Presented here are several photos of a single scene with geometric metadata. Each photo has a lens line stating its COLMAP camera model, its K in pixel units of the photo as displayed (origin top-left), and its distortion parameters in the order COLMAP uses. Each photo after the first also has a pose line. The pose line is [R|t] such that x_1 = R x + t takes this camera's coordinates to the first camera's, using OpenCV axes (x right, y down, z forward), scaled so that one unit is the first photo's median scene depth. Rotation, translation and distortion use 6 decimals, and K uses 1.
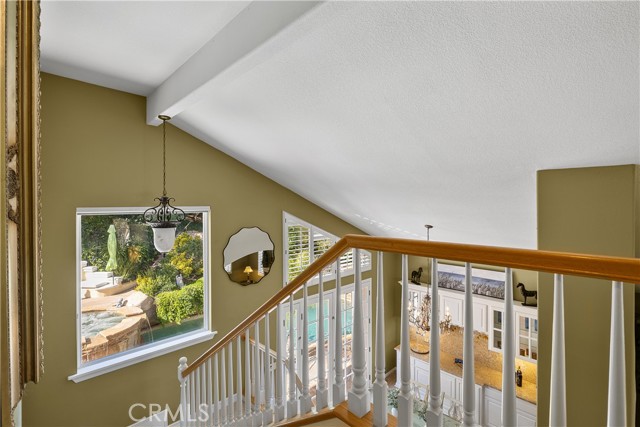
lens RADIAL K [[296.9, 0, 320.5], [0, 296.9, 212.3], [0, 0, 1]] dist [0.000143, -0.000123]
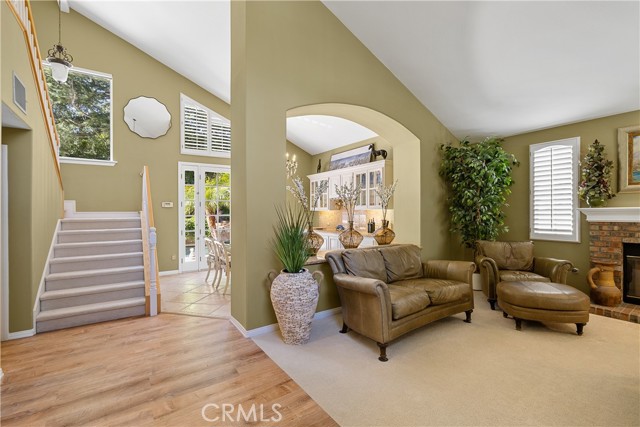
lens RADIAL K [[289.0, 0, 322.2], [0, 289.0, 215.3], [0, 0, 1]] dist [-0.004902, -0.000730]
pose [[0.983809, -0.001834, -0.179208, 0.692611], [0.000270, 0.999962, -0.008750, 0.526845], [0.179217, 0.008560, 0.983772, -0.157229]]
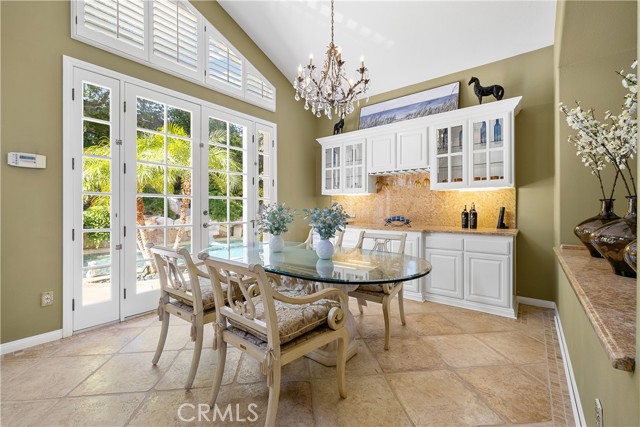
lens RADIAL K [[268.6, 0, 319.5], [0, 268.6, 210.3], [0, 0, 1]] dist [-0.003099, -0.000043]
pose [[0.994031, 0.000584, 0.109094, 0.257919], [0.001092, 0.999882, -0.015310, 0.554796], [-0.109090, 0.015338, 0.993914, 0.436255]]
